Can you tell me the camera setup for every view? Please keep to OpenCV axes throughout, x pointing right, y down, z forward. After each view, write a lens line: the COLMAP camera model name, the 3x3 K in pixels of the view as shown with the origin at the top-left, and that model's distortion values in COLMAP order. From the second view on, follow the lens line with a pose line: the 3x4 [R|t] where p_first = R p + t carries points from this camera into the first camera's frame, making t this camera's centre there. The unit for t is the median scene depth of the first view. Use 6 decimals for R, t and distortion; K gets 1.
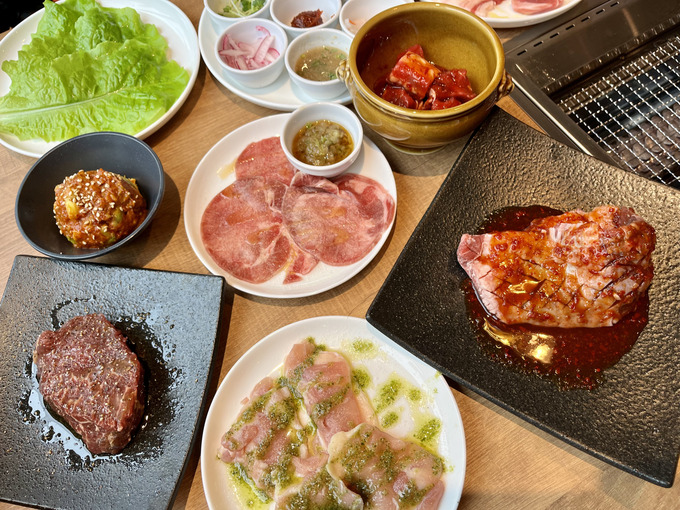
lens RADIAL K [[519.3, 0, 340.0], [0, 519.3, 255.0], [0, 0, 1]] dist [0.007275, 0.000413]
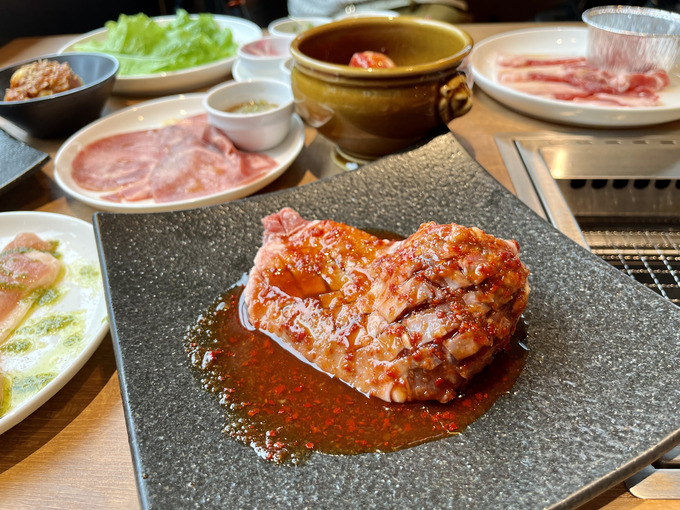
lens RADIAL K [[519.3, 0, 340.0], [0, 519.3, 255.0], [0, 0, 1]] dist [0.007275, 0.000413]
pose [[0.824104, 0.353965, -0.442224, 0.686718], [-0.509734, 0.803901, -0.306455, 0.212608], [0.247030, 0.477967, 0.842926, 0.472980]]
